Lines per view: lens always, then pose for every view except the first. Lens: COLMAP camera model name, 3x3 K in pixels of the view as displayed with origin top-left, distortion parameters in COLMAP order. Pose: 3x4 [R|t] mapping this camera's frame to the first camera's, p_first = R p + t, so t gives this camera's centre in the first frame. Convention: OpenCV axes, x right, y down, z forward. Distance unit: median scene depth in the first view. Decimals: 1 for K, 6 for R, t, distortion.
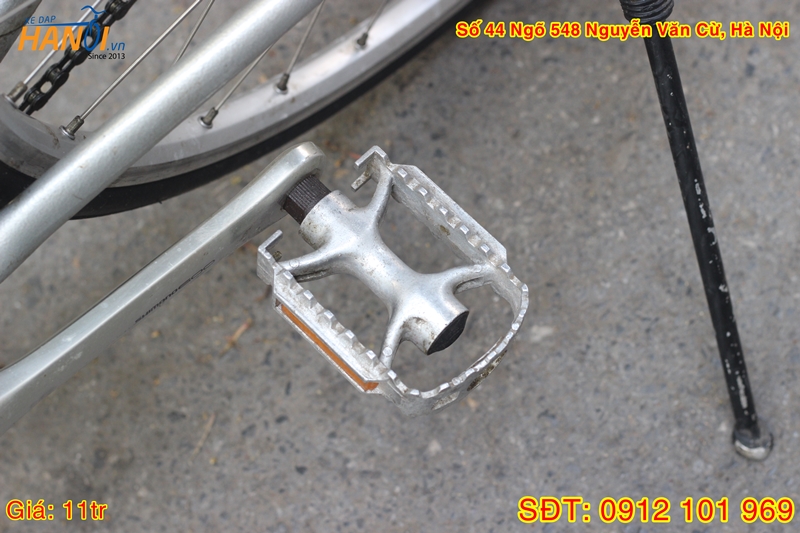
lens RADIAL K [[1937.2, 0, 398.7], [0, 1937.2, 266.4], [0, 0, 1]] dist [-0.126454, 0.000000]
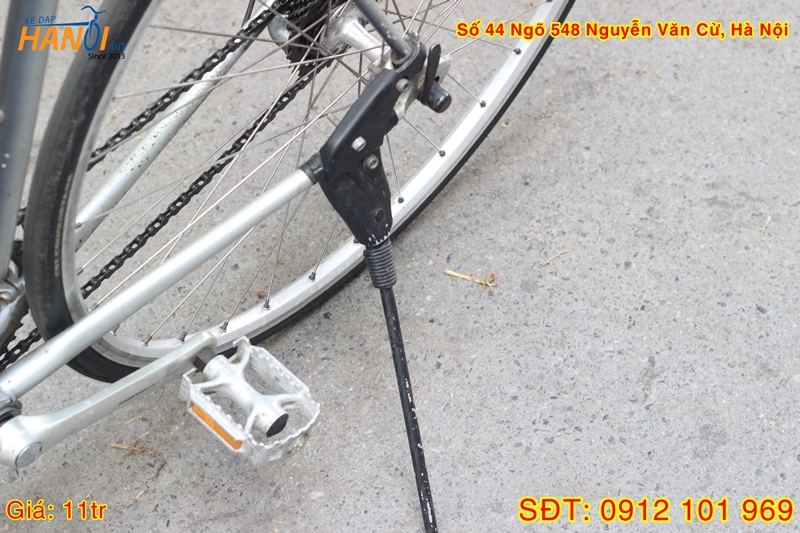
lens RADIAL K [[1937.2, 0, 400.6], [0, 1937.2, 266.6], [0, 0, 1]] dist [-0.126454, 0.000000]
pose [[0.988989, 0.070443, 0.130145, -0.095744], [-0.020606, 0.936422, -0.350269, 0.462551], [-0.146545, 0.343731, 0.927563, -0.718035]]
